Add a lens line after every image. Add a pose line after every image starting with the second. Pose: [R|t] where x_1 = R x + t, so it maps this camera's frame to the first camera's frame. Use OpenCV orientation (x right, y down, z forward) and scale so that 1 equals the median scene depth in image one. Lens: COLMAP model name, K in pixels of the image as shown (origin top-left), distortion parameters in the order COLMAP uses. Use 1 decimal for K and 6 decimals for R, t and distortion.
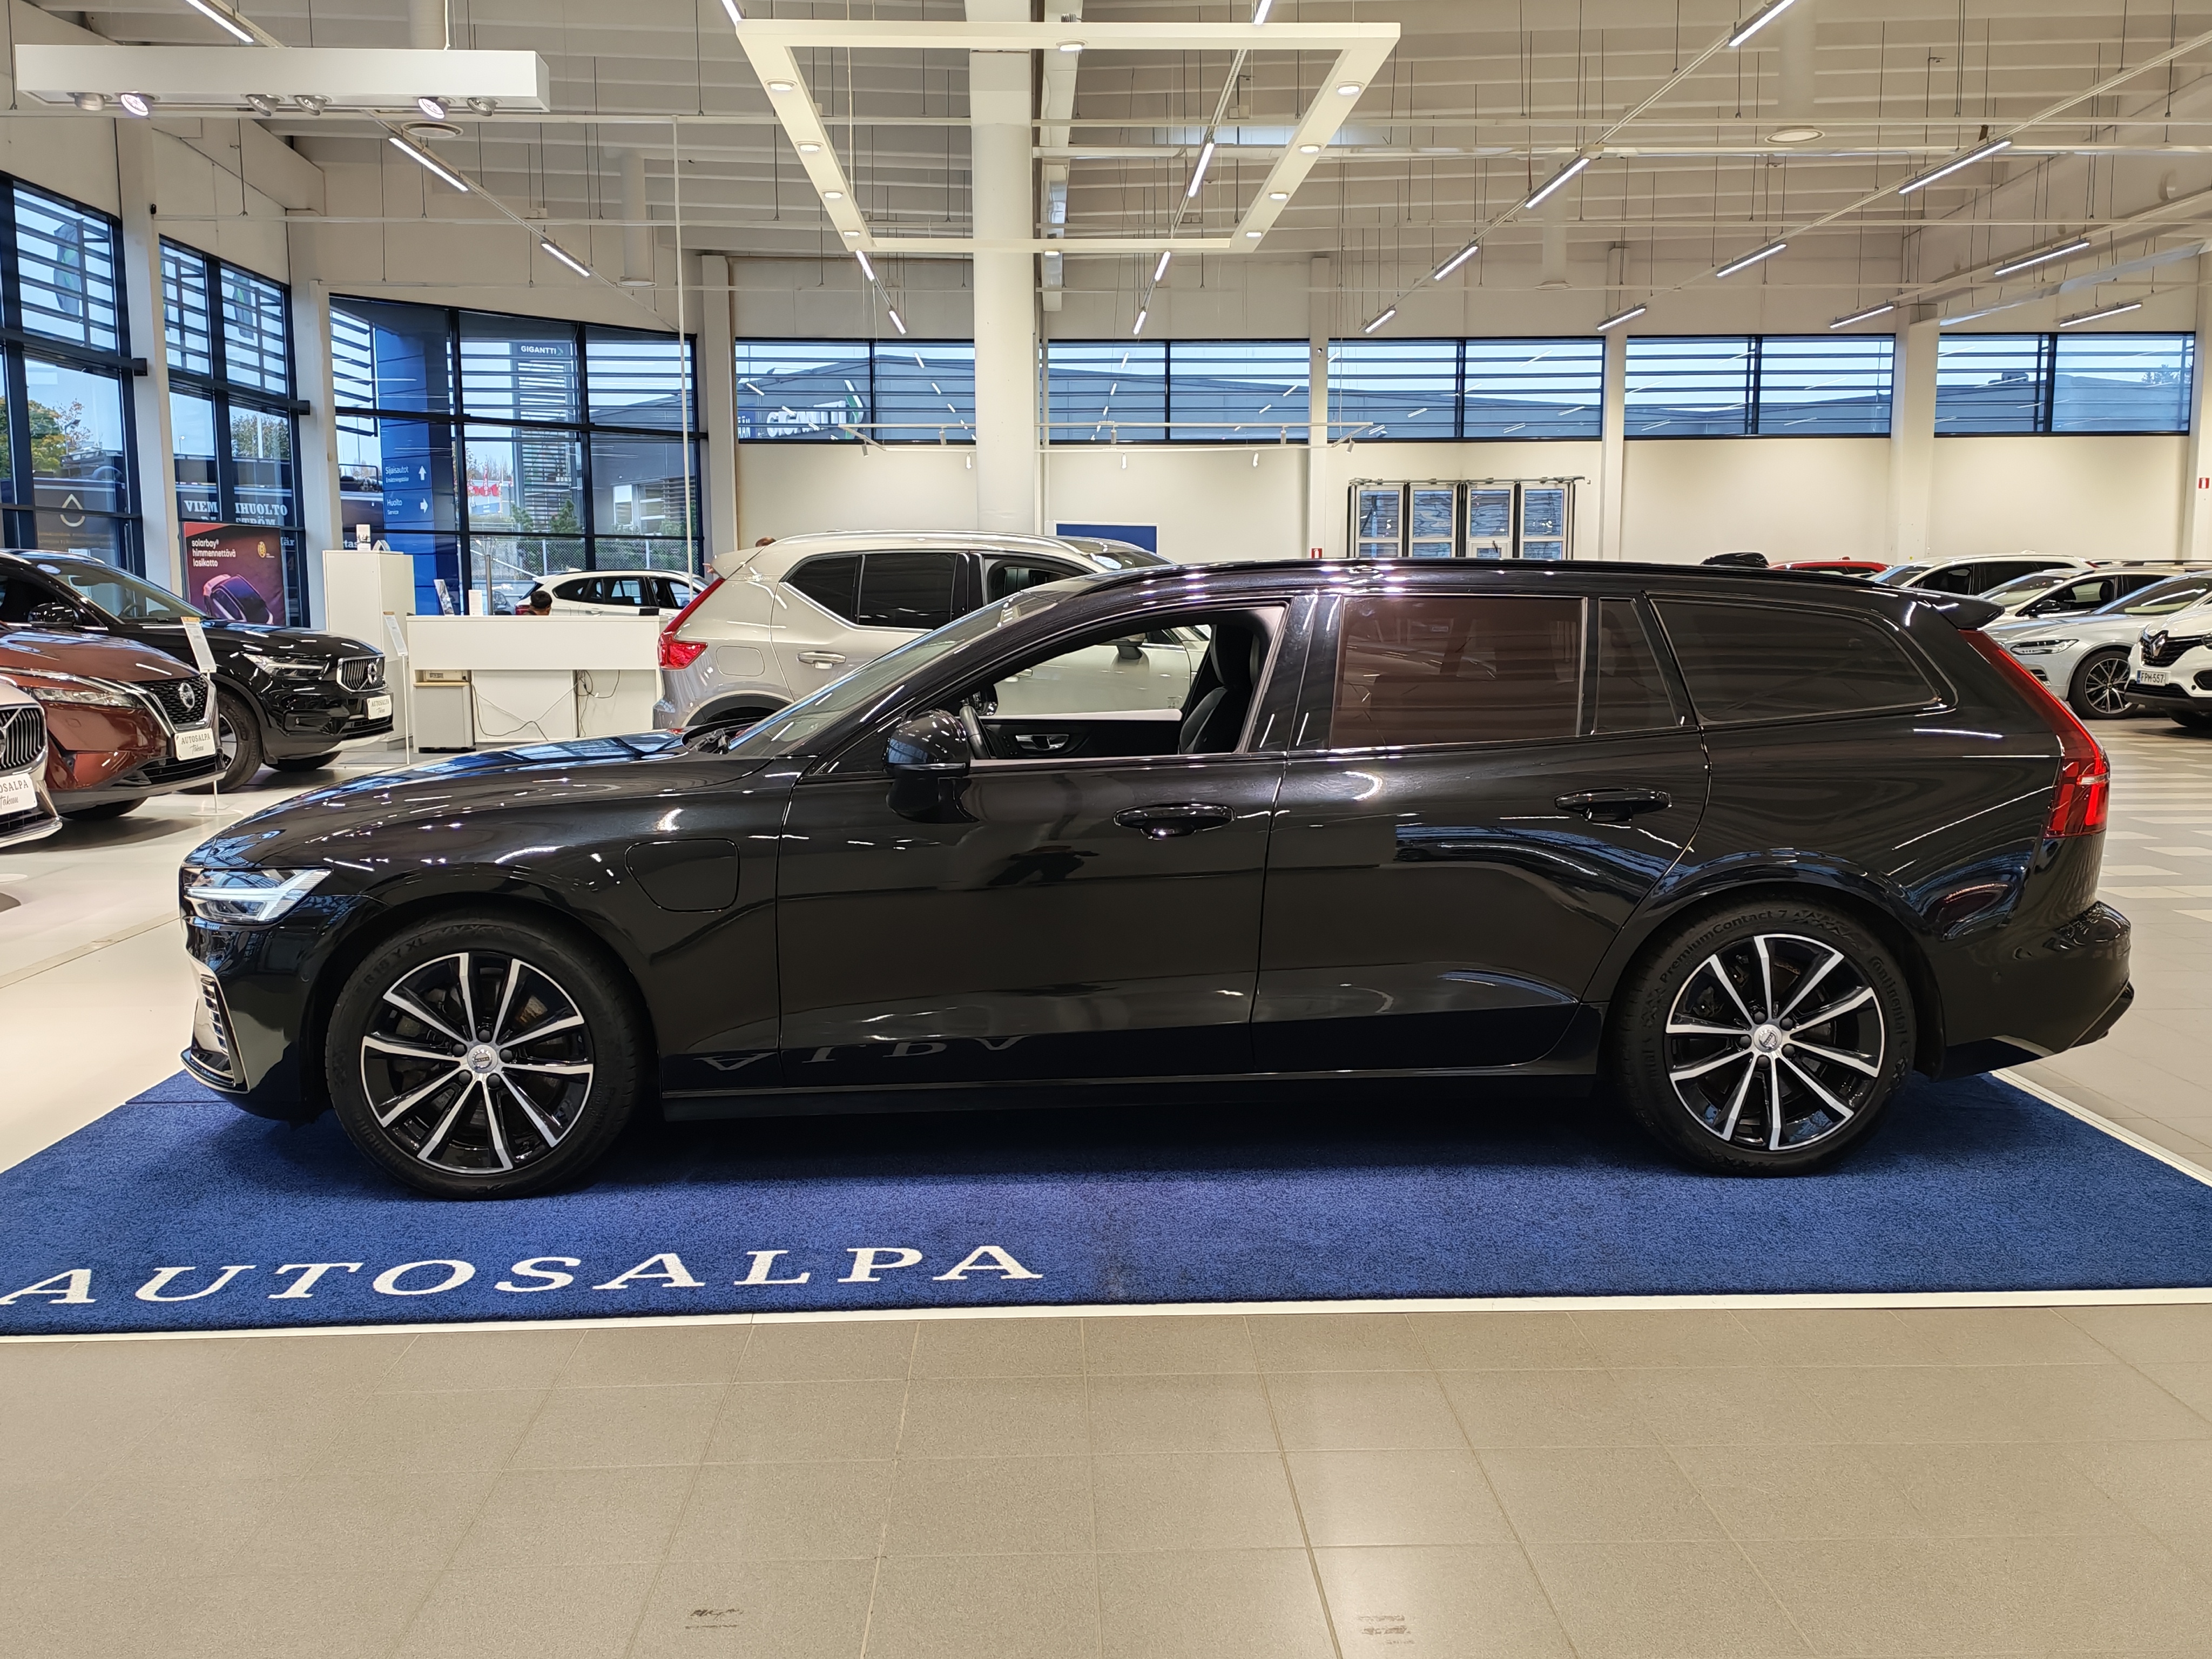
lens RADIAL K [[2005.0, 0, 1110.1], [0, 2005.0, 841.2], [0, 0, 1]] dist [0.062642, -0.060828]
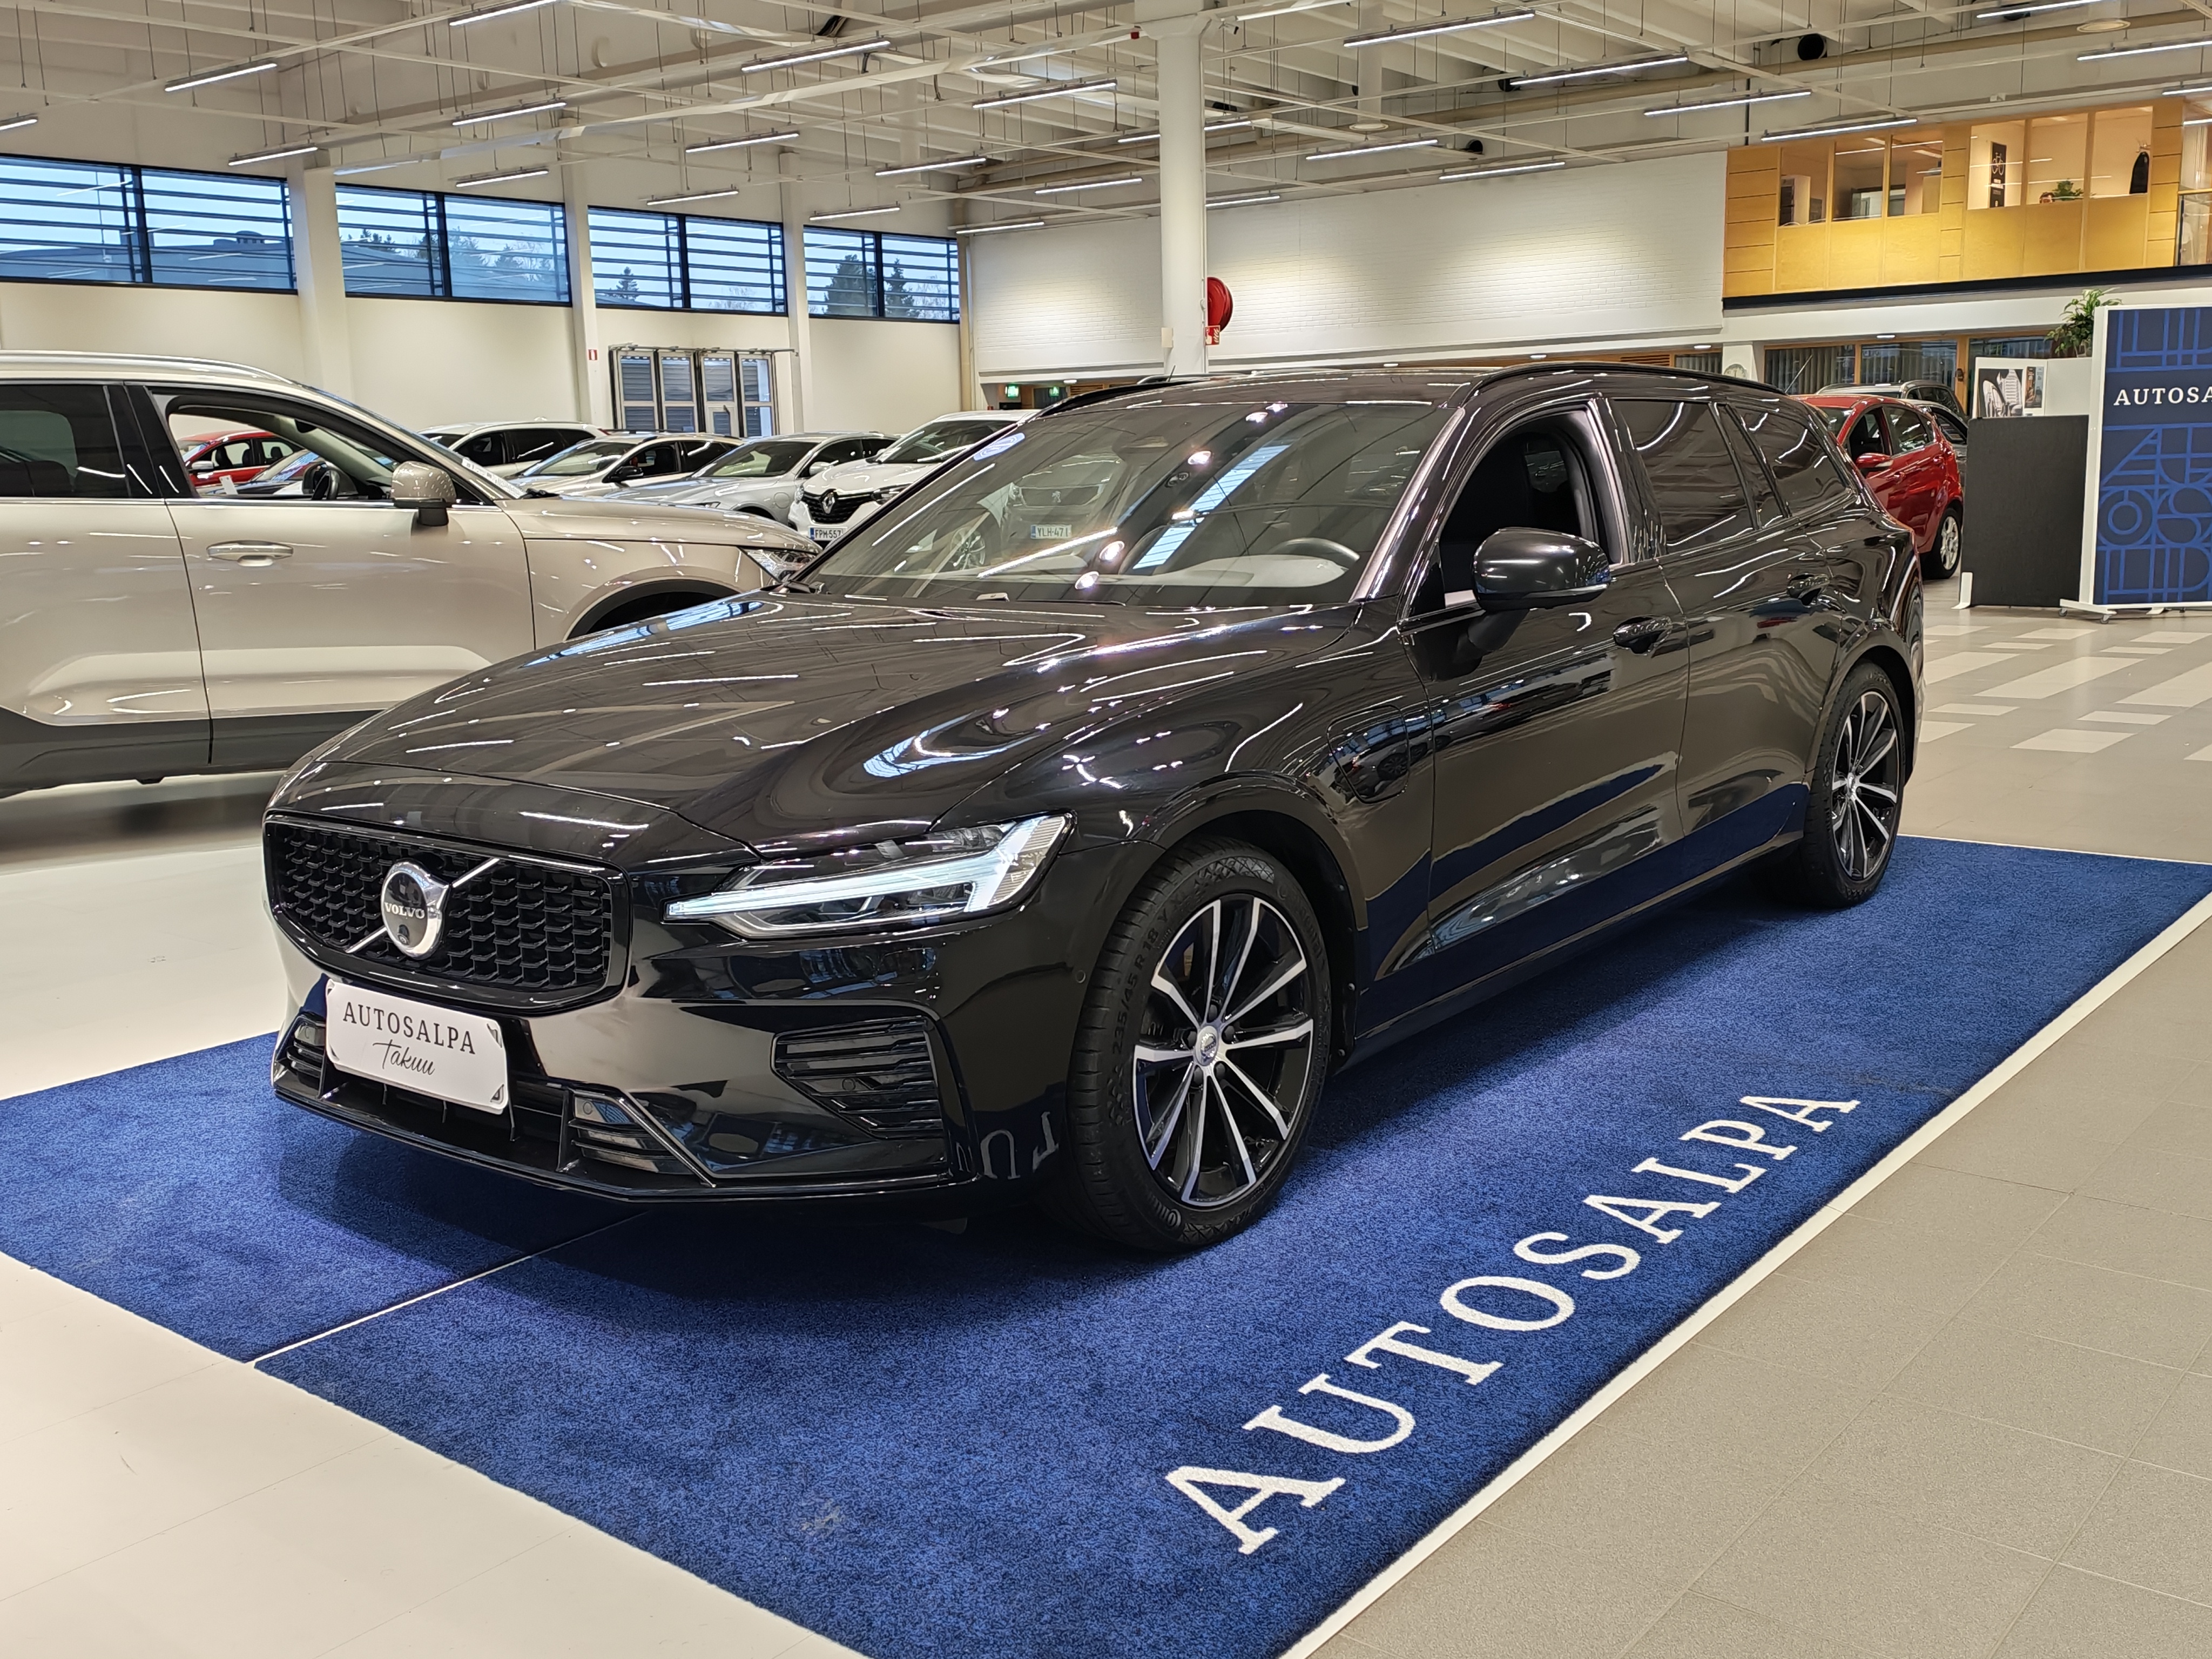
lens RADIAL K [[2163.8, 0, 1120.4], [0, 2163.8, 817.4], [0, 0, 1]] dist [0.052364, 0.000000]
pose [[0.644162, -0.143220, 0.751361, -0.901718], [0.119538, 0.989093, 0.086052, -0.043318], [-0.755491, 0.034385, 0.654256, 0.513916]]
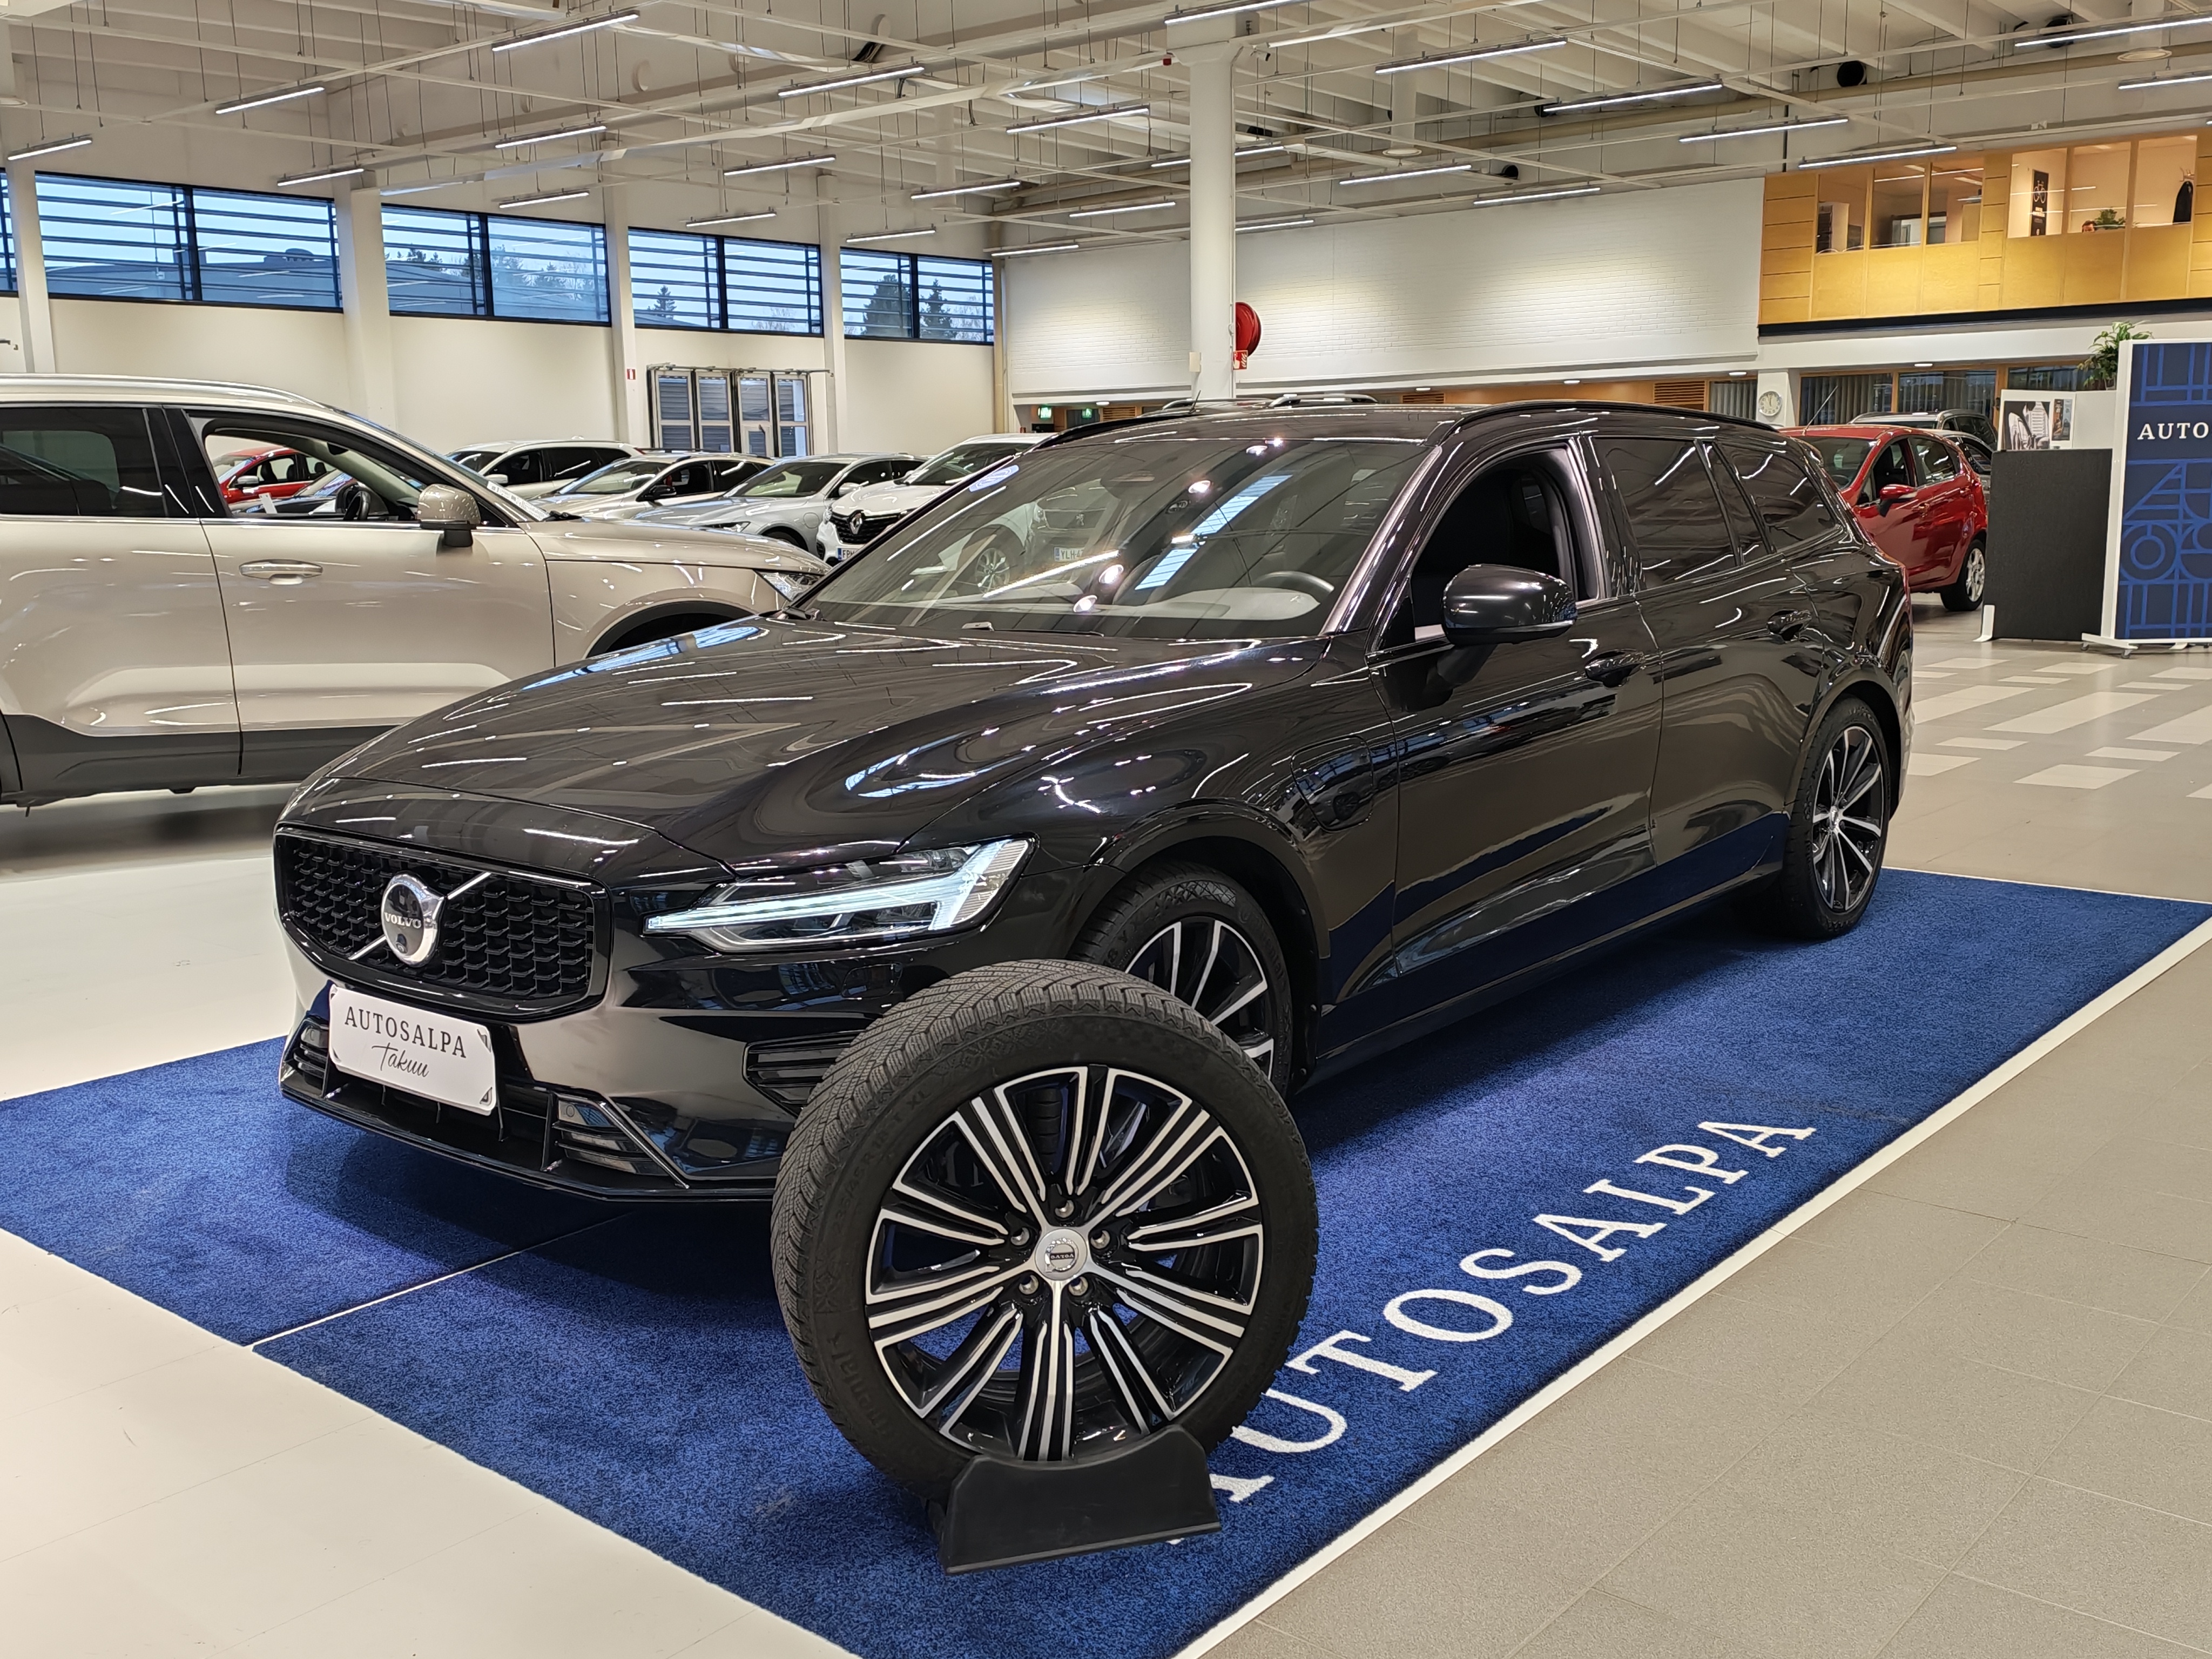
lens RADIAL K [[2163.8, 0, 1089.0], [0, 2163.8, 837.3], [0, 0, 1]] dist [0.052364, 0.000000]
pose [[0.668164, -0.133839, 0.731877, -0.907914], [0.107984, 0.990716, 0.082591, -0.044467], [-0.736136, 0.023847, 0.676413, 0.475818]]
